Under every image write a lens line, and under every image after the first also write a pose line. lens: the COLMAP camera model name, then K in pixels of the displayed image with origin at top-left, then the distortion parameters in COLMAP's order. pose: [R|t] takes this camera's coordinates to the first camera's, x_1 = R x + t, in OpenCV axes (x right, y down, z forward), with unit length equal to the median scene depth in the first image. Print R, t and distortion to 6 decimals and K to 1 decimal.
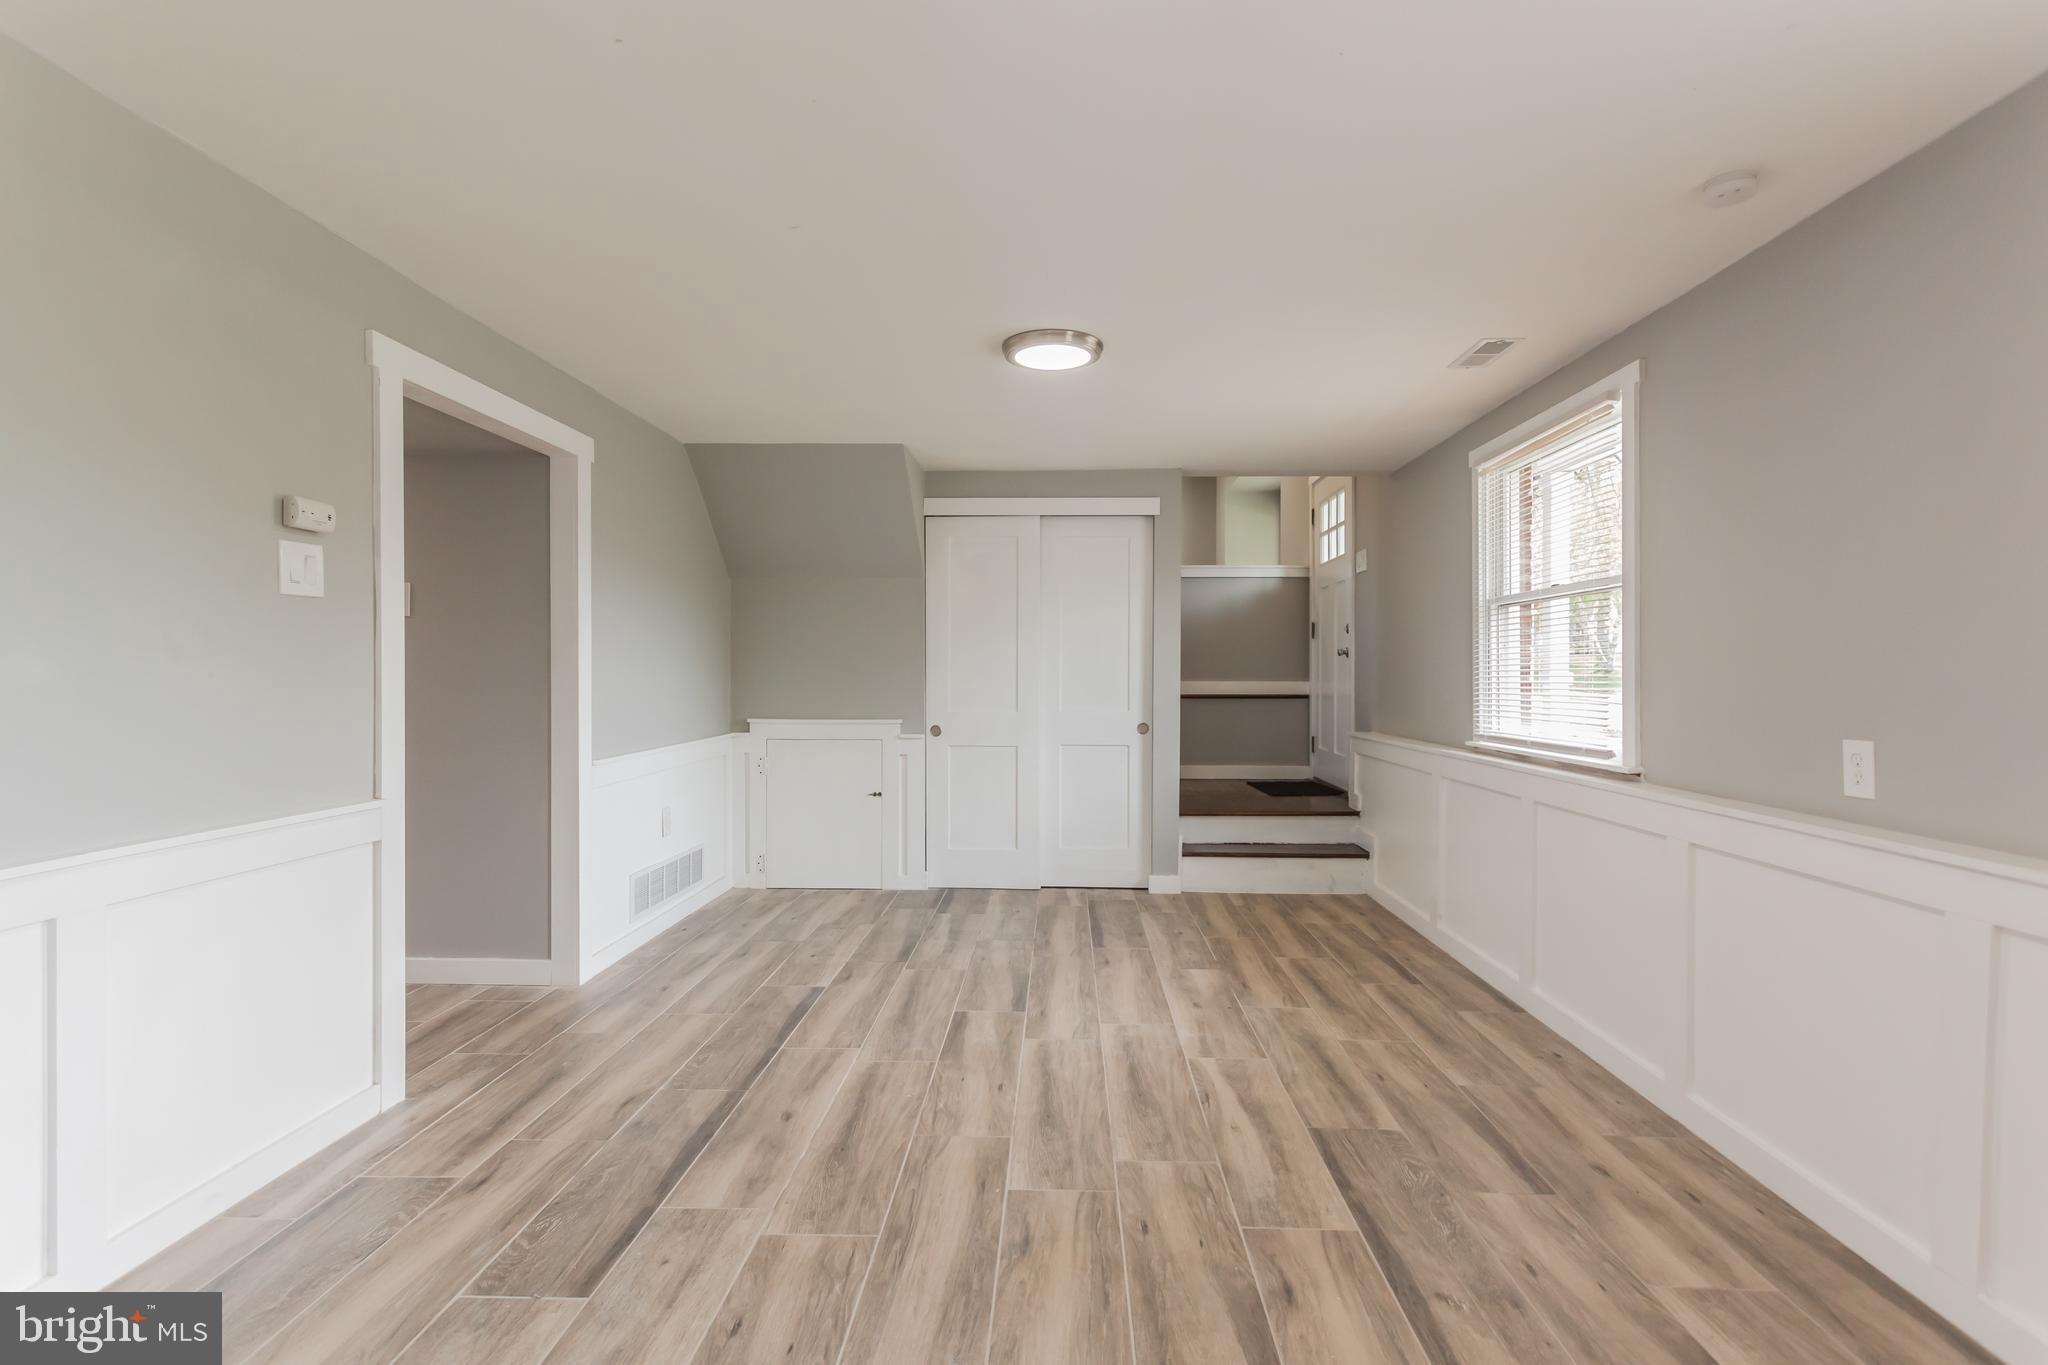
lens RADIAL K [[965.7, 0, 1023.1], [0, 965.7, 681.7], [0, 0, 1]] dist [0.013895, -0.000728]
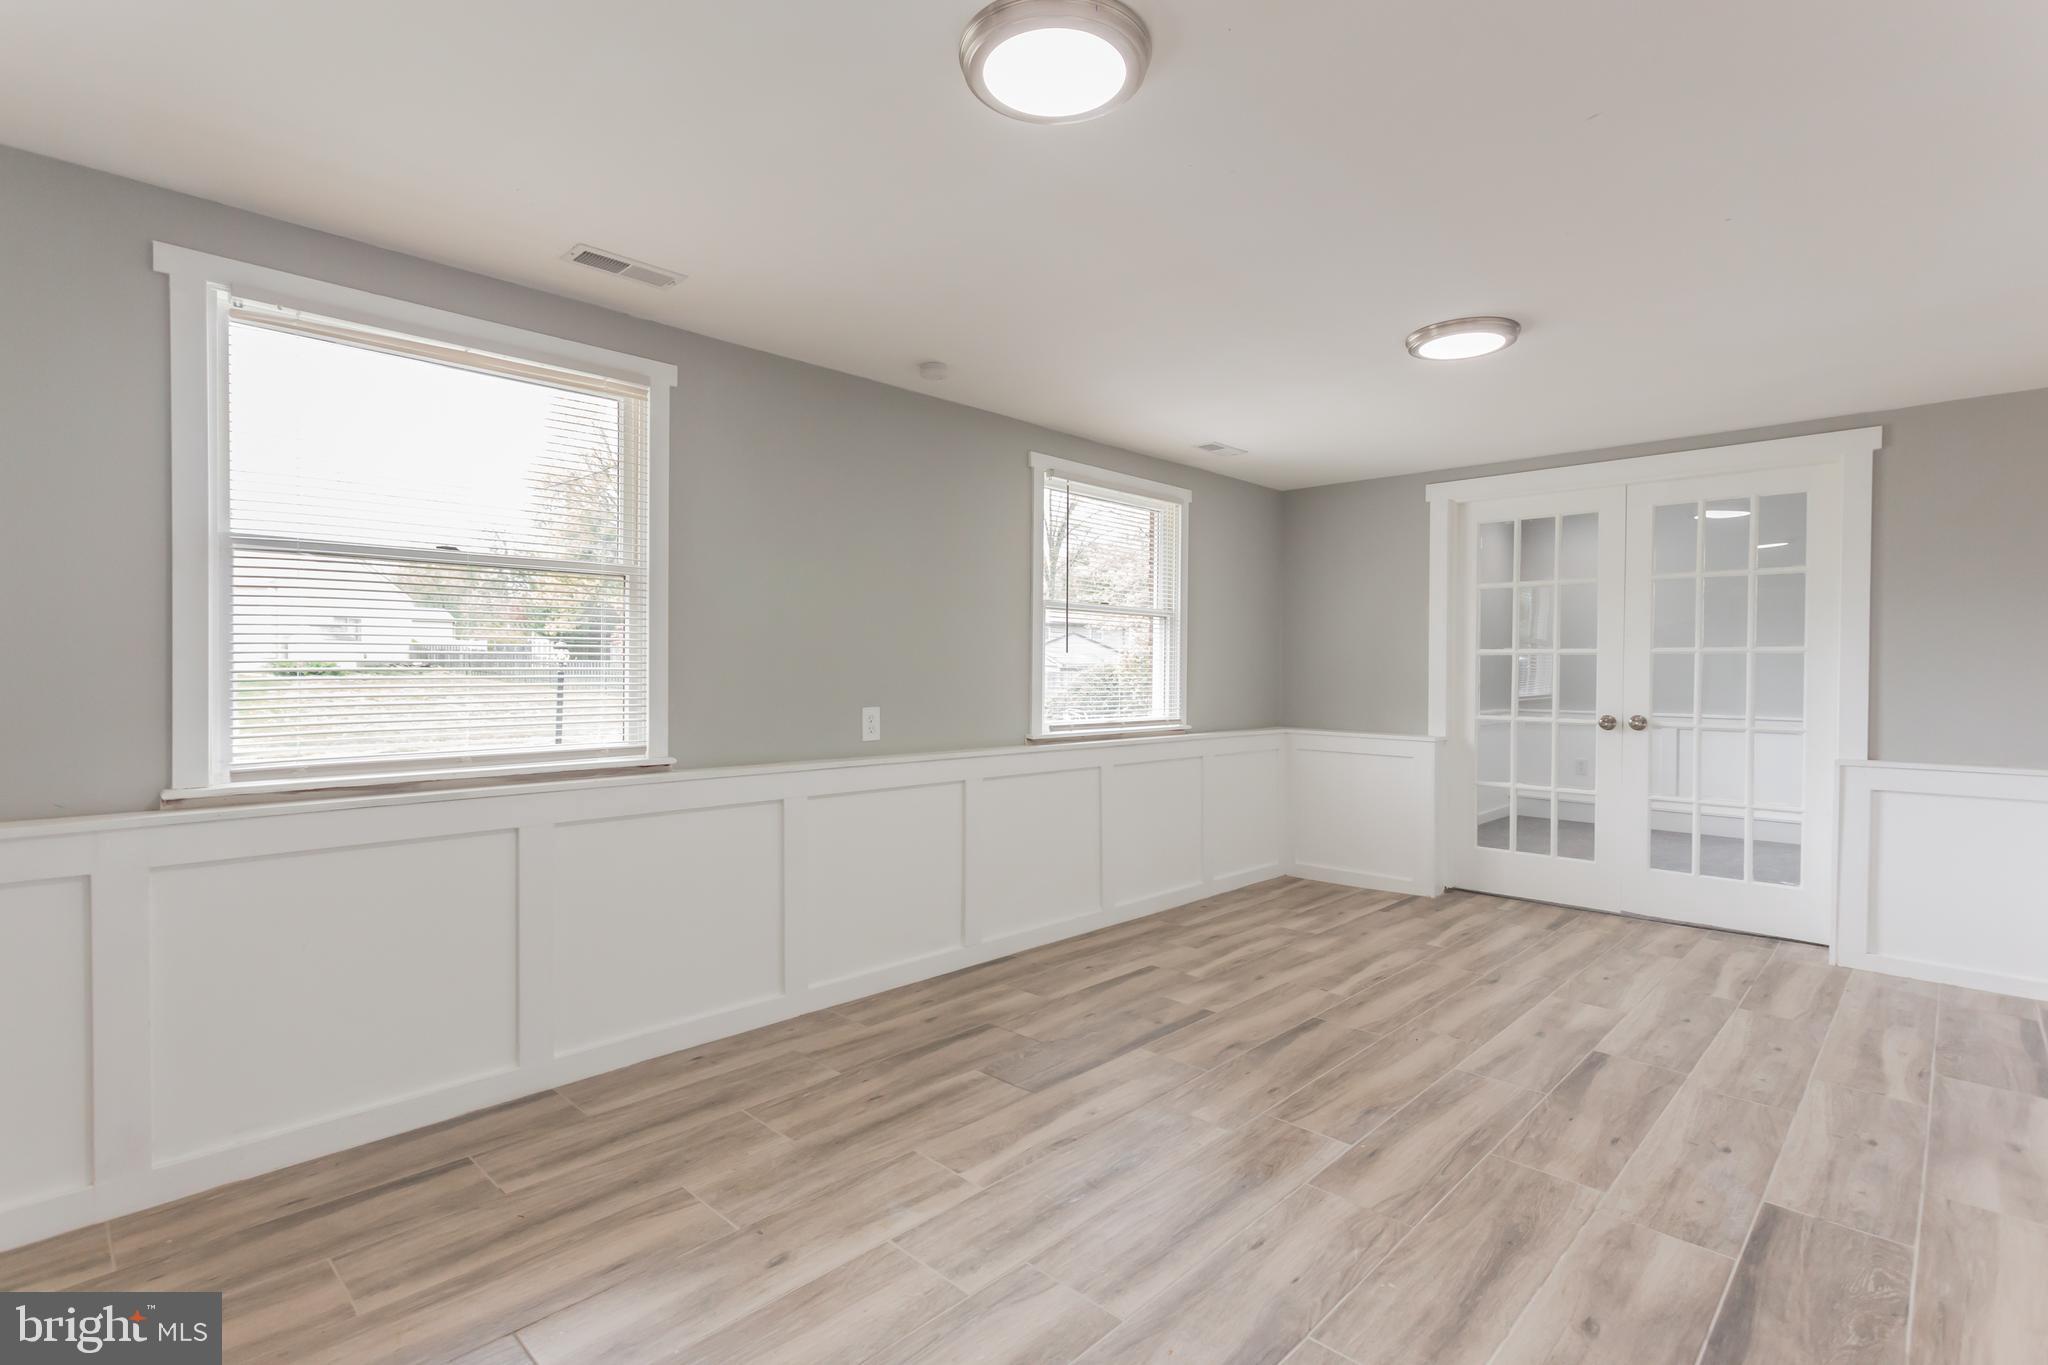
lens RADIAL K [[965.7, 0, 1023.1], [0, 965.7, 681.7], [0, 0, 1]] dist [0.013895, -0.000728]
pose [[-0.745380, -0.016894, 0.666426, -0.415068], [-0.004572, 0.999785, 0.020231, -0.017879], [-0.666624, 0.012033, -0.745297, 1.857001]]
